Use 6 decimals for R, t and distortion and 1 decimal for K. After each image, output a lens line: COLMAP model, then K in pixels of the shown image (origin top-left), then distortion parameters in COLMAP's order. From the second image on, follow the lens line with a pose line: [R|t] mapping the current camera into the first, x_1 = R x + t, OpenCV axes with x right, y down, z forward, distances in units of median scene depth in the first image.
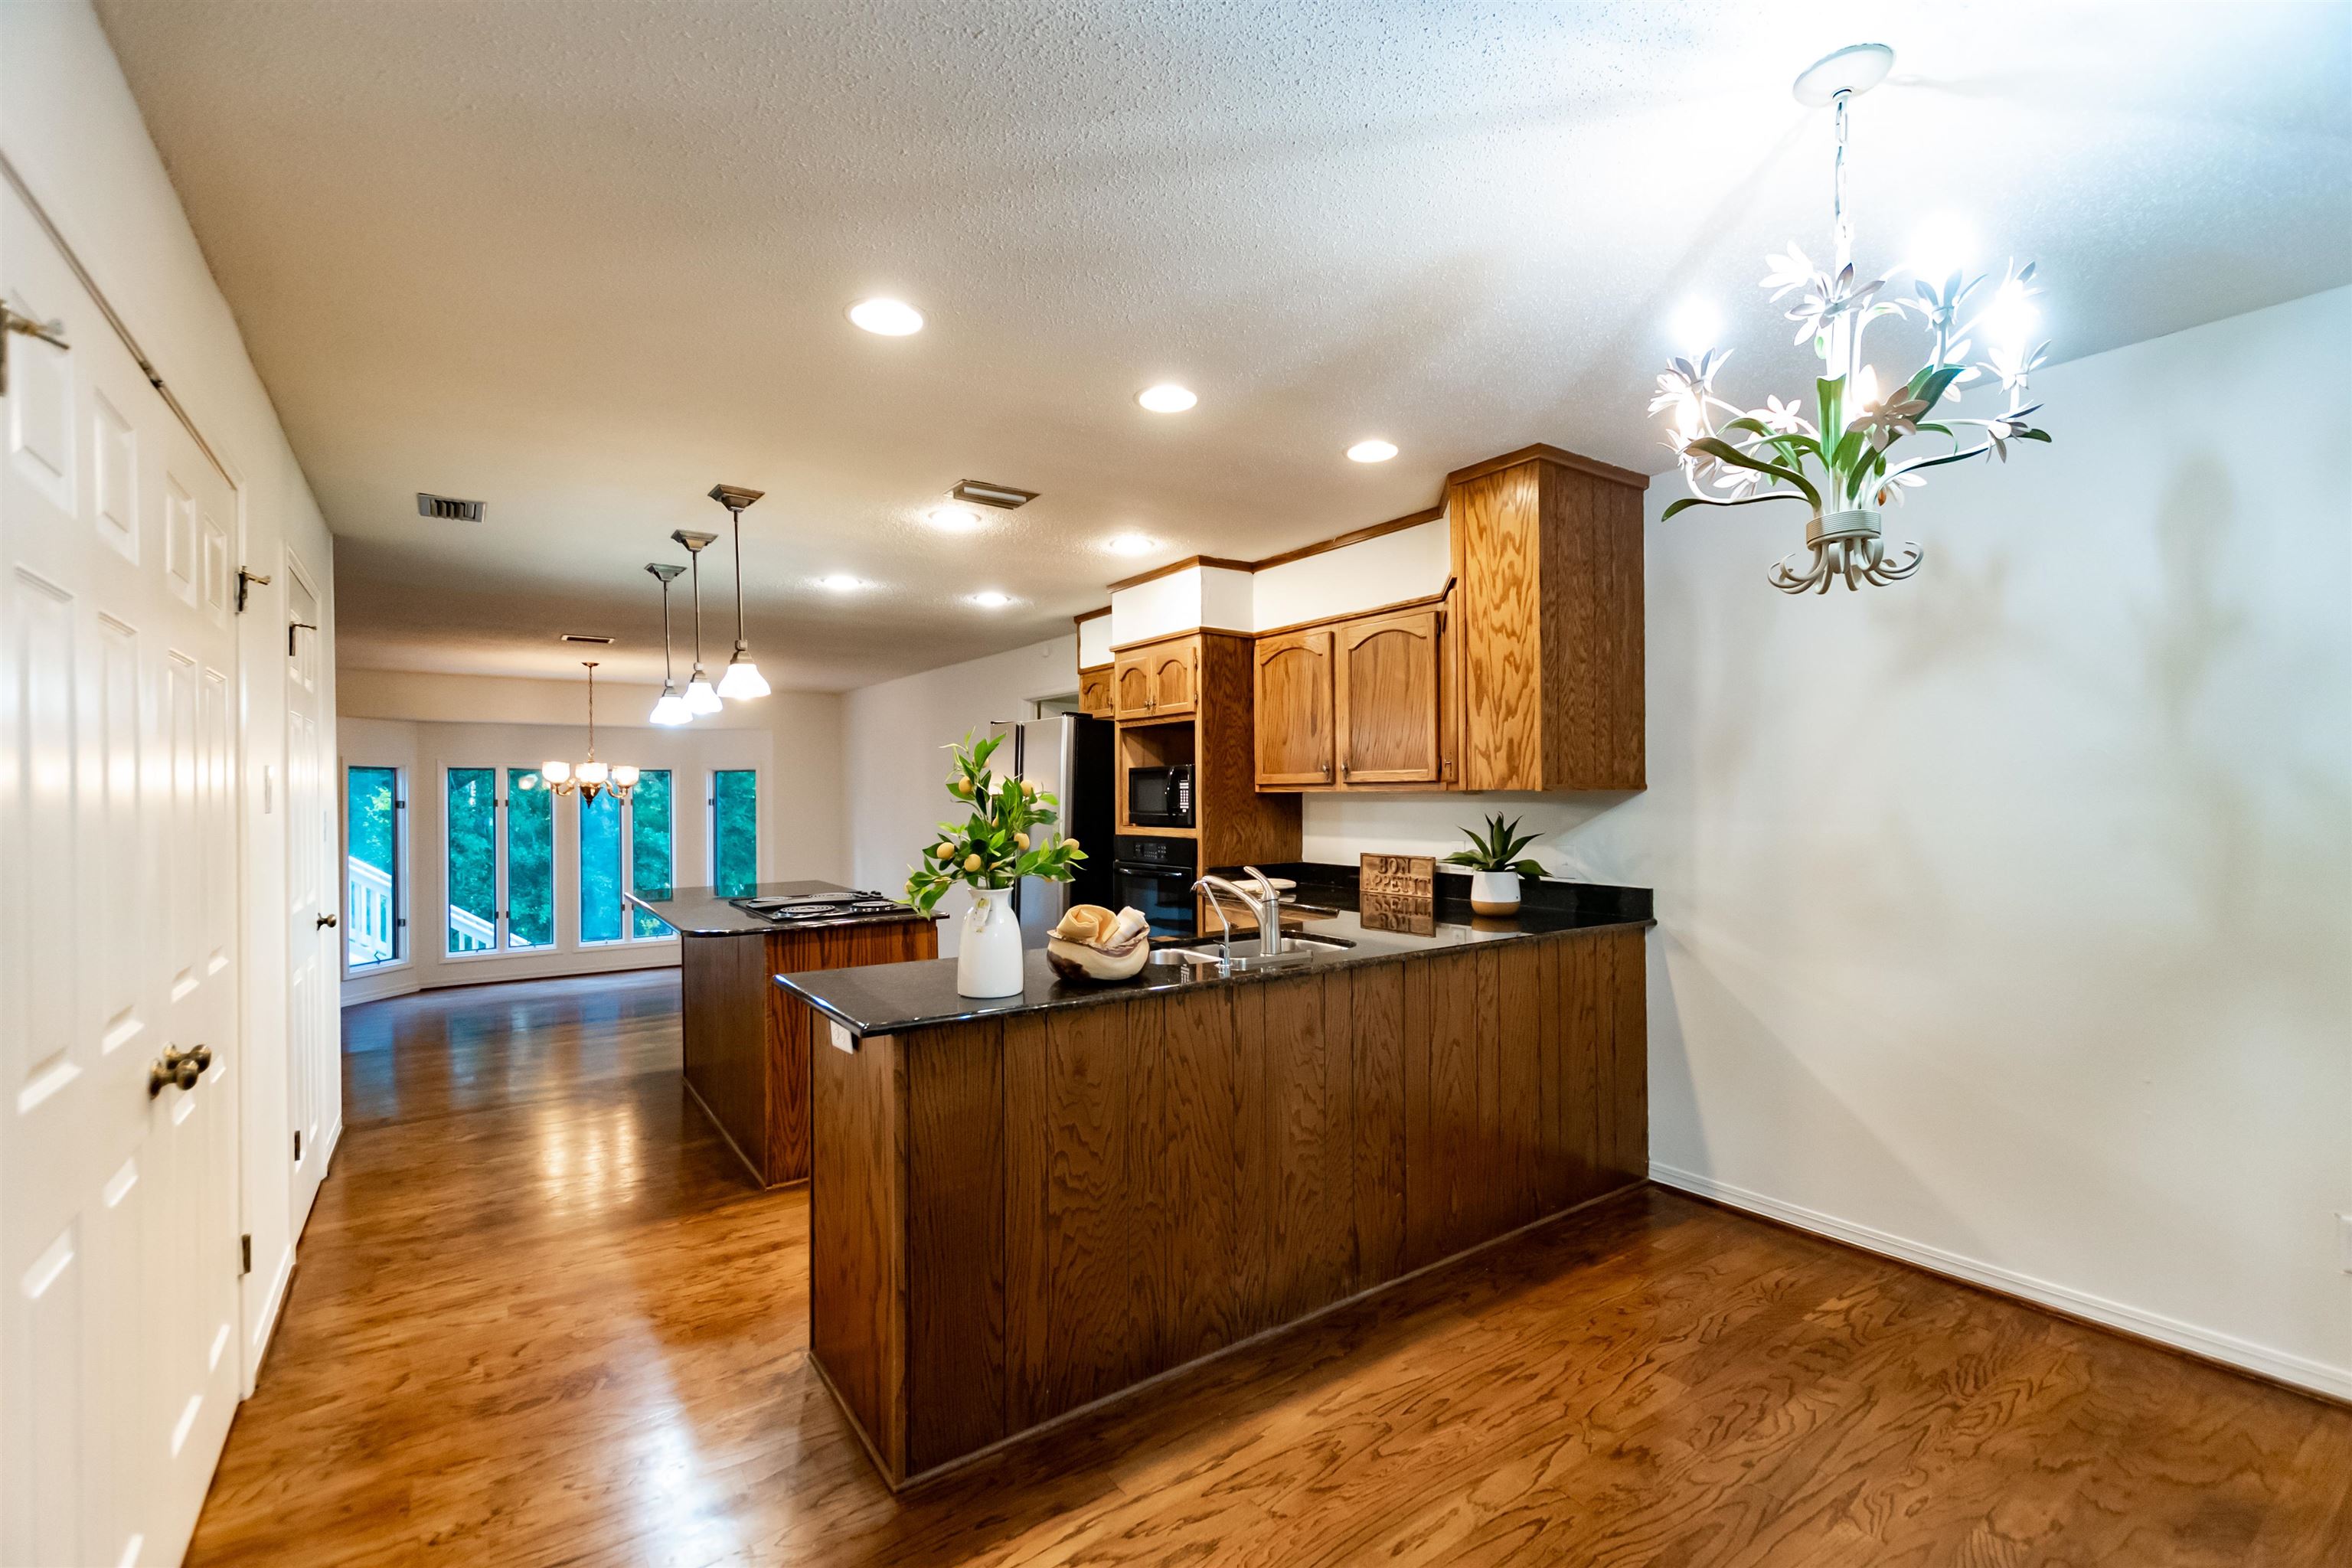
lens RADIAL K [[1012.1, 0, 1189.9], [0, 1012.1, 791.9], [0, 0, 1]] dist [0.009800, -0.005112]
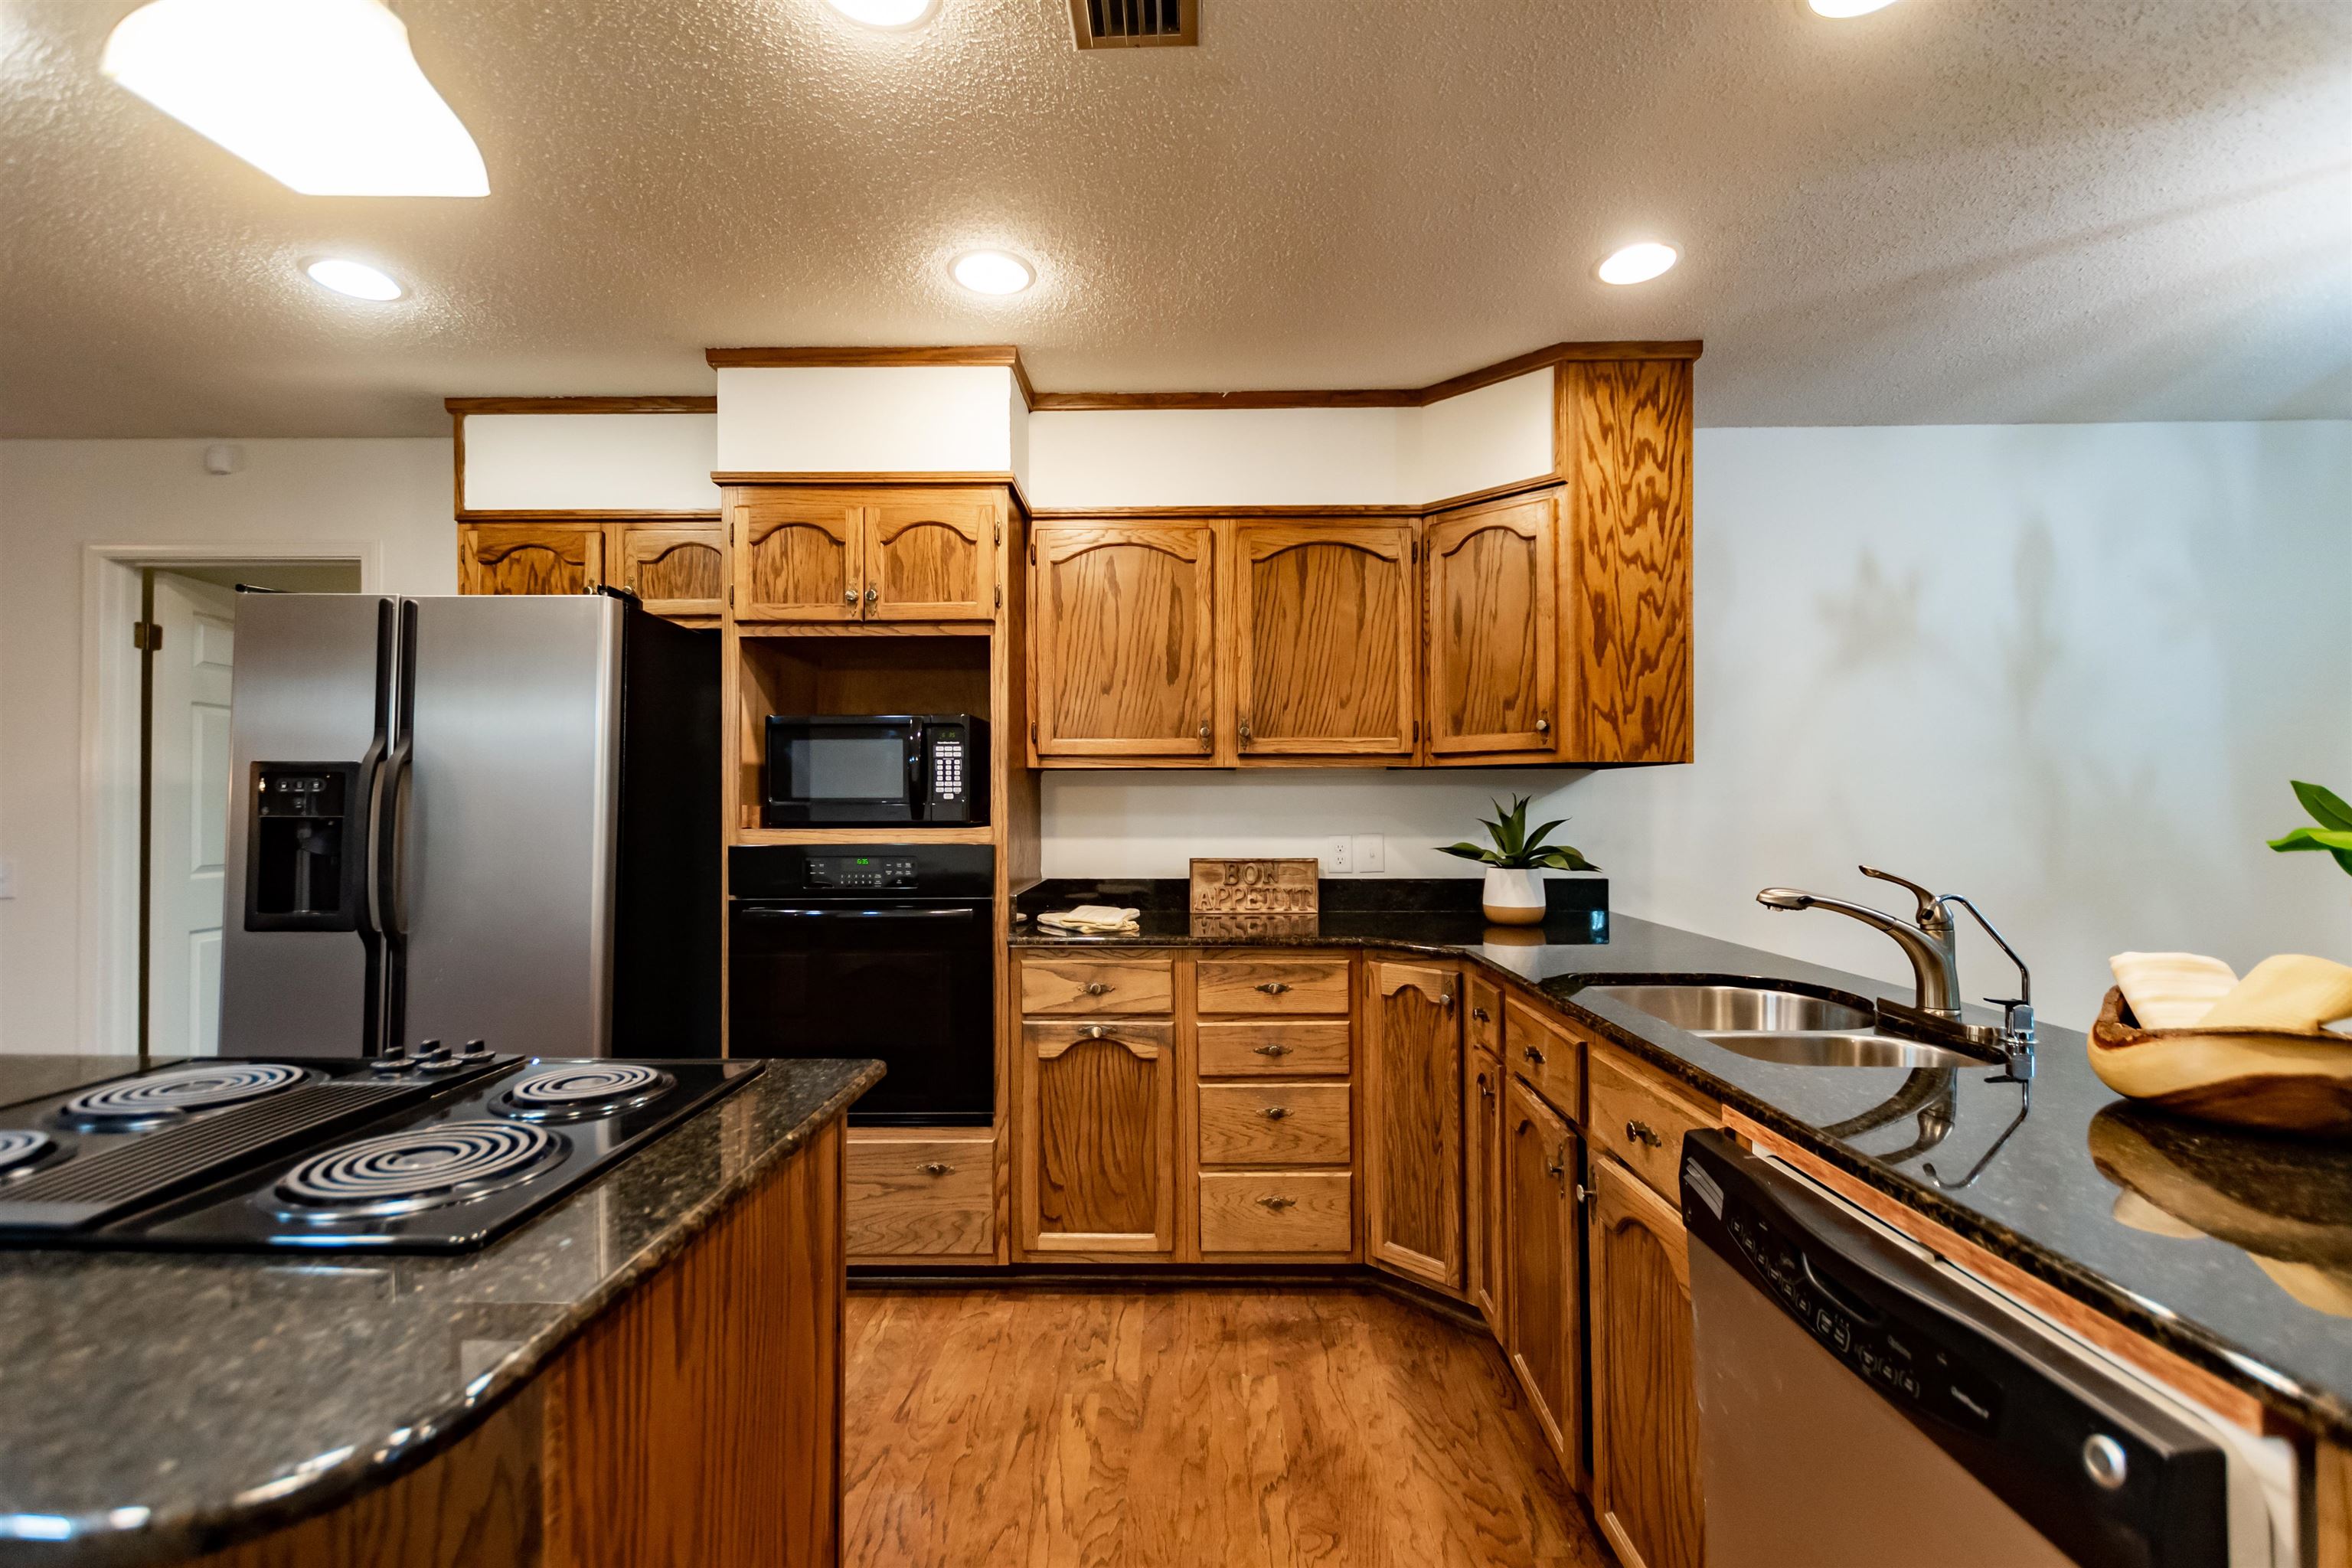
lens RADIAL K [[1012.1, 0, 1183.5], [0, 1012.1, 793.4], [0, 0, 1]] dist [0.009800, -0.005112]
pose [[0.594637, 0.012739, 0.803893, -0.446949], [-0.003002, 0.999903, -0.013624, 0.028725], [-0.803989, 0.005688, 0.594617, 0.671867]]
